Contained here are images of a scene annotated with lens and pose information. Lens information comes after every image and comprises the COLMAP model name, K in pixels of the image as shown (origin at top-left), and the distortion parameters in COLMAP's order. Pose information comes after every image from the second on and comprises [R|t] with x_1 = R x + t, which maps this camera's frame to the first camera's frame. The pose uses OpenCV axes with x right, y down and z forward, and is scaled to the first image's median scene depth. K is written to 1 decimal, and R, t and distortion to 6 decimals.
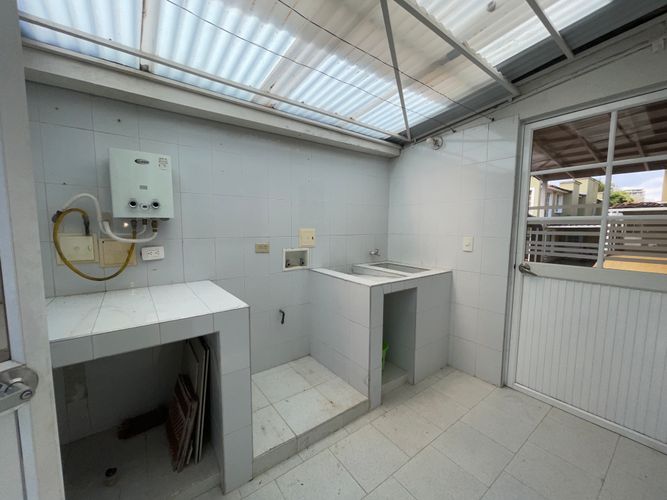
lens RADIAL K [[267.9, 0, 333.5], [0, 267.9, 250.0], [0, 0, 1]] dist [-0.000133, -0.000149]
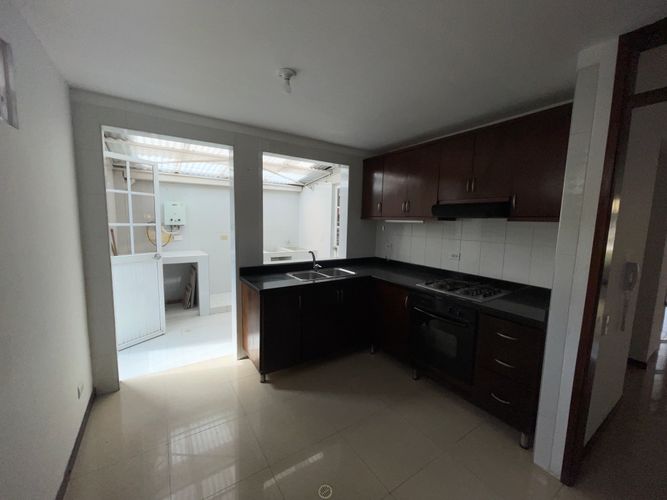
lens RADIAL K [[267.9, 0, 333.5], [0, 267.9, 250.0], [0, 0, 1]] dist [-0.000133, -0.000149]
pose [[0.997866, 0.024533, -0.060510, 1.075719], [-0.023718, 0.999619, 0.014152, 0.060808], [0.060834, -0.012686, 0.998067, -1.629162]]
